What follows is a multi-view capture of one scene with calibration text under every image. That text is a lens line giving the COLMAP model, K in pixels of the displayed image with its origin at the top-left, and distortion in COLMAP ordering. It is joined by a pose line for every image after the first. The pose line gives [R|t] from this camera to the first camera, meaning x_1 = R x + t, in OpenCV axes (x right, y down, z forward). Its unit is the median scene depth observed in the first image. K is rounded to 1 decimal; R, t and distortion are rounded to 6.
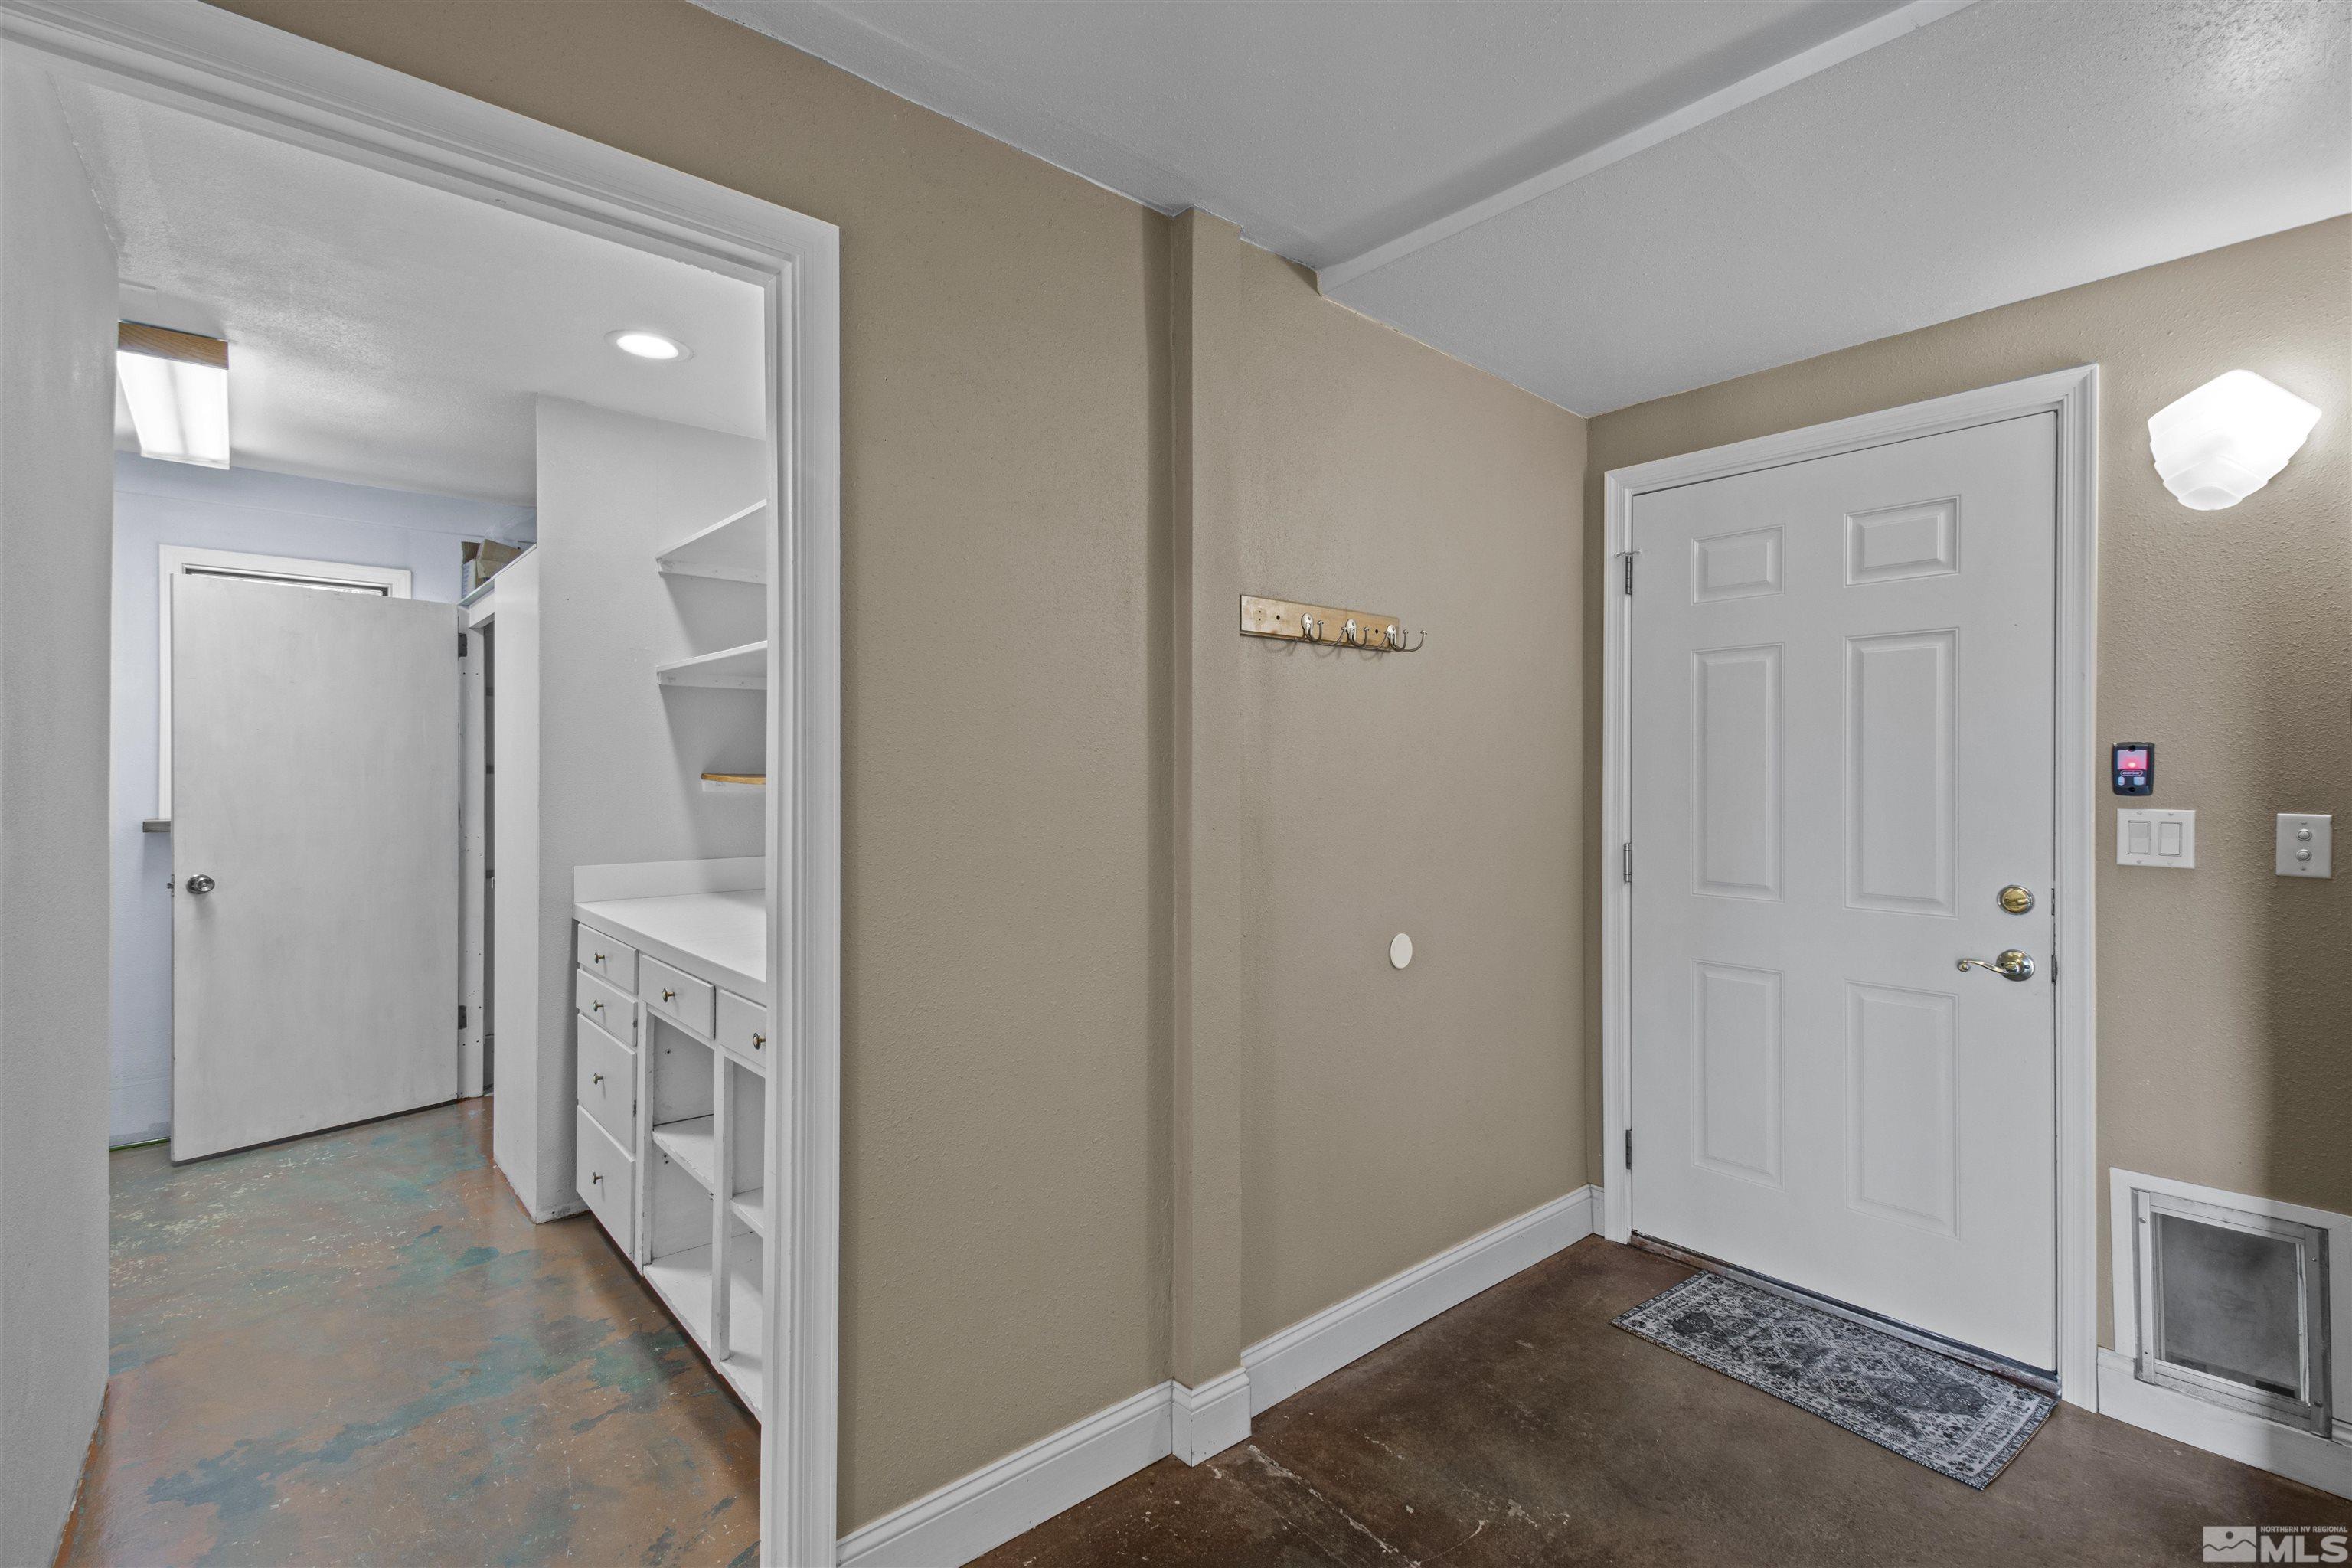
lens RADIAL K [[1099.2, 0, 1161.0], [0, 1099.2, 771.8], [0, 0, 1]] dist [-0.000316, -0.000329]
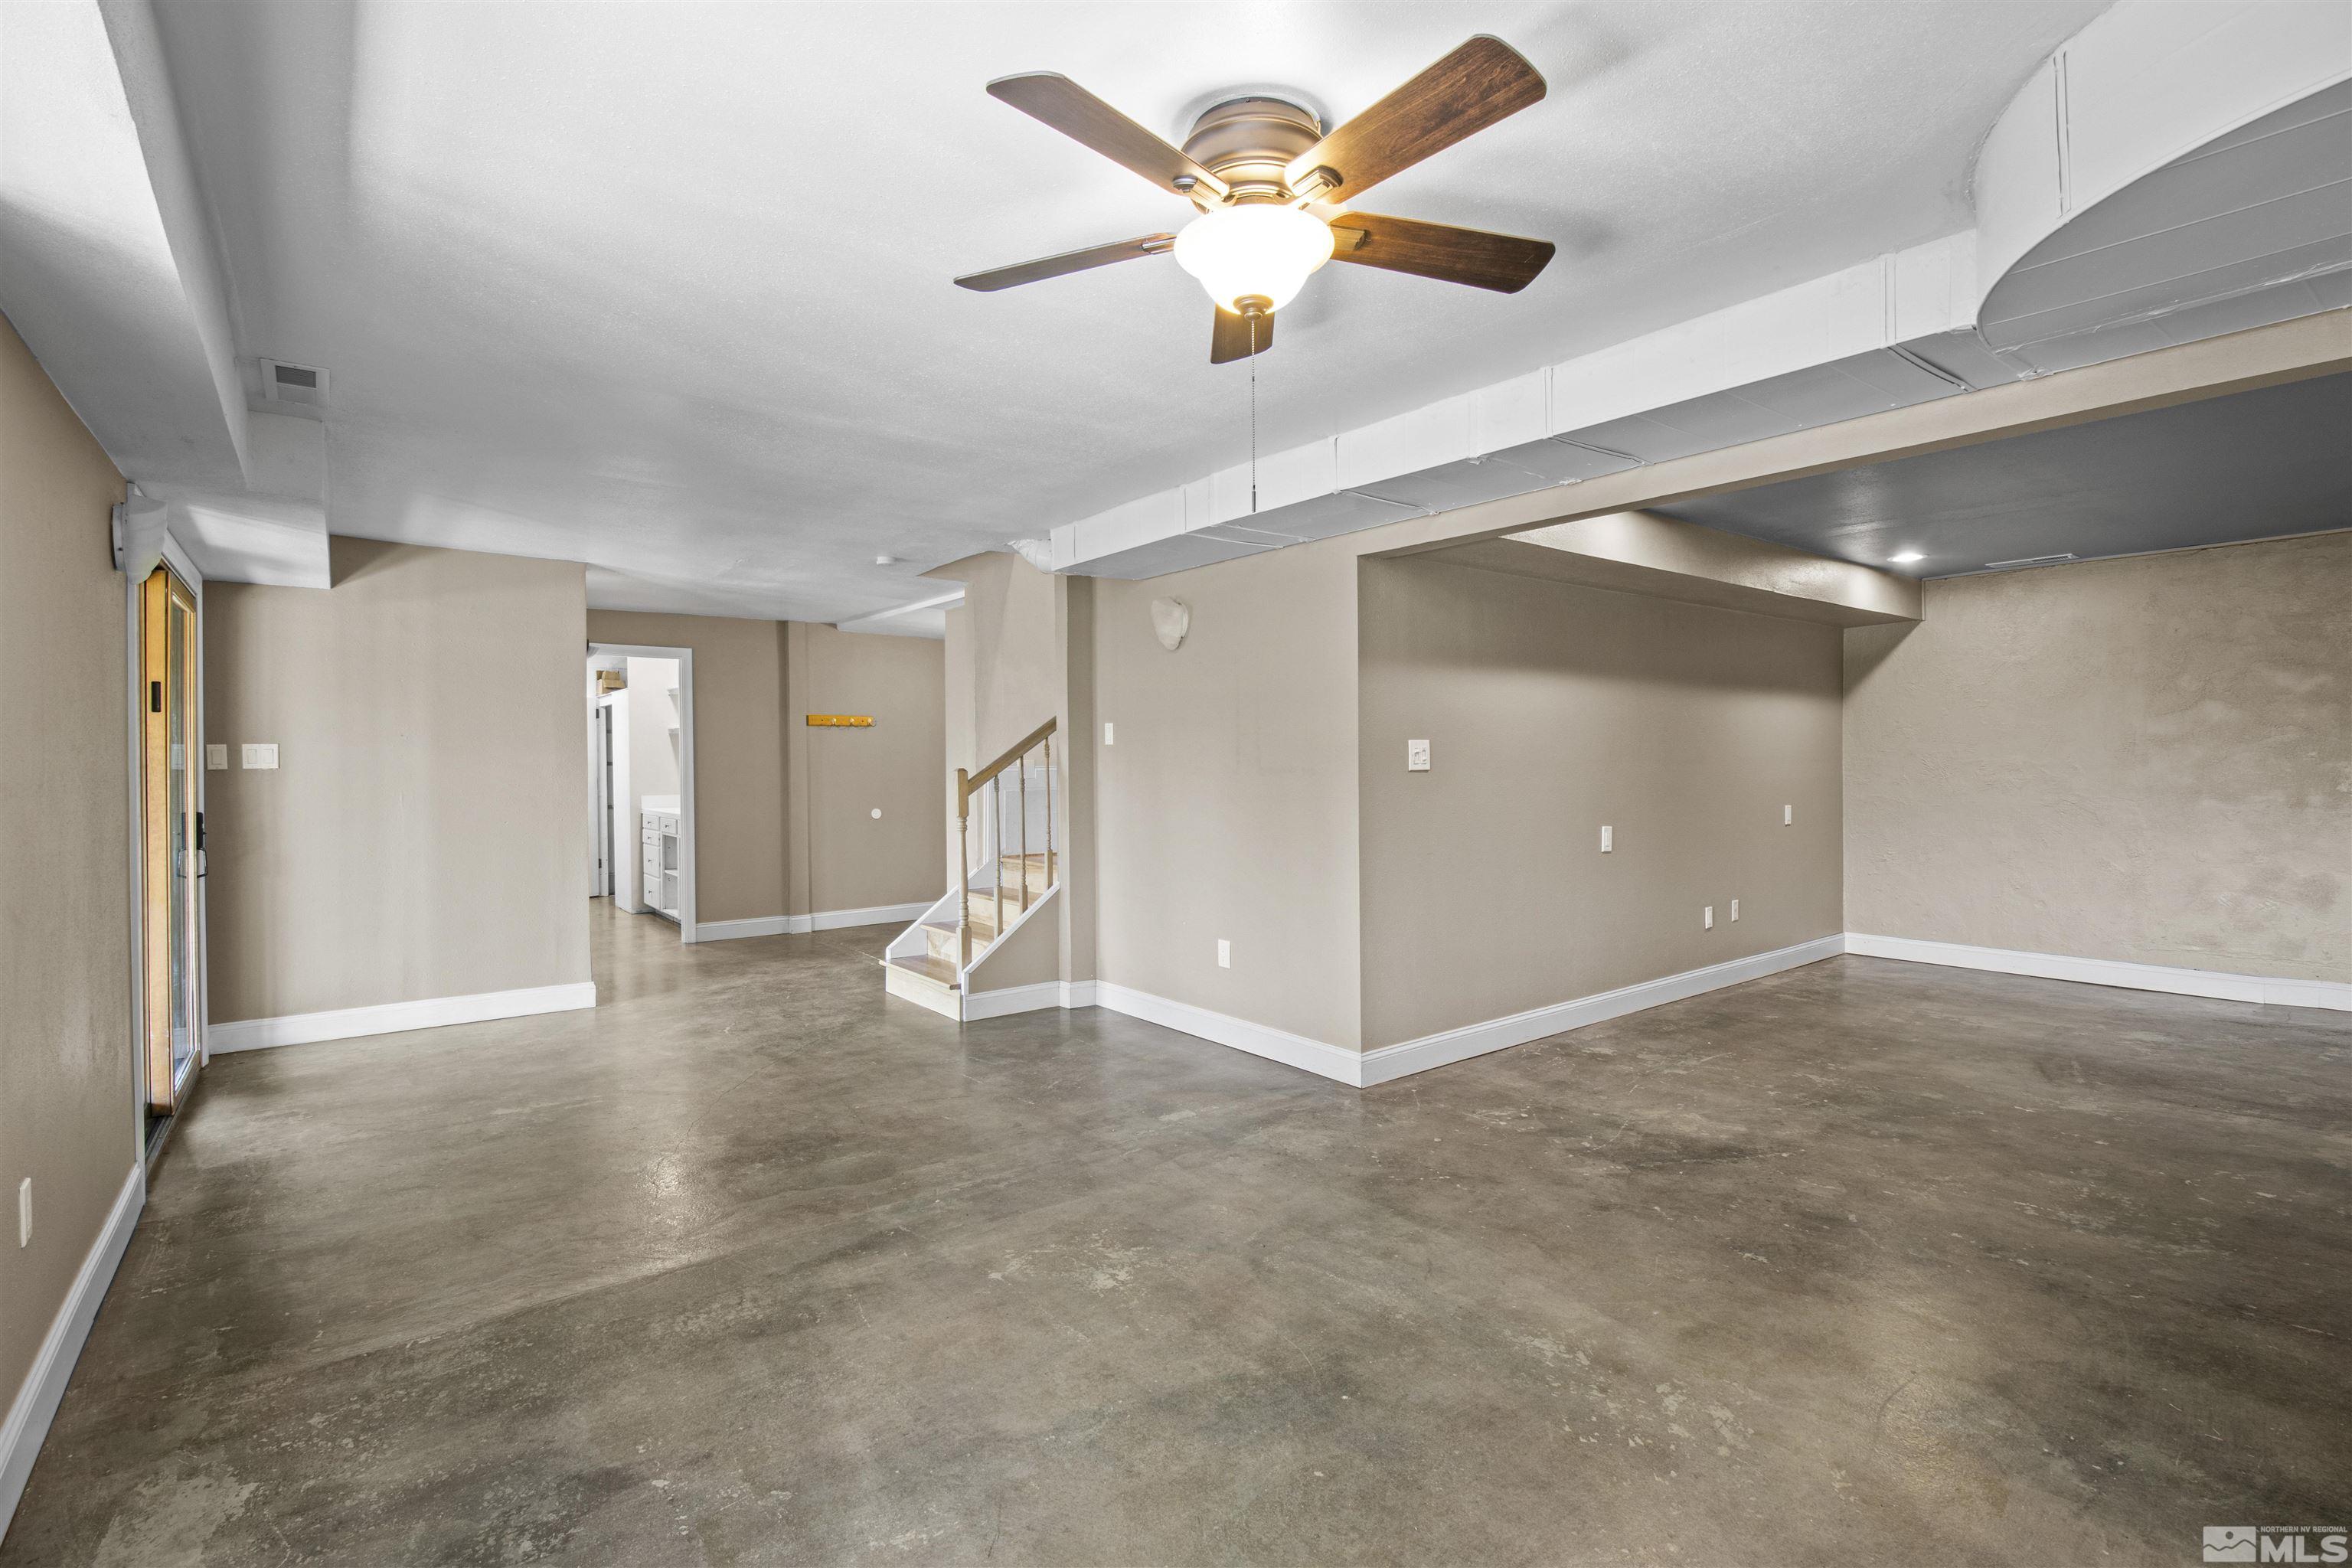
lens RADIAL K [[1099.2, 0, 1191.9], [0, 1099.2, 780.2], [0, 0, 1]] dist [-0.000316, -0.000329]
pose [[0.999209, -0.007610, -0.039043, 0.921545], [0.008194, 0.999857, 0.014806, 0.010870], [0.038925, -0.015114, 0.999128, -1.646648]]
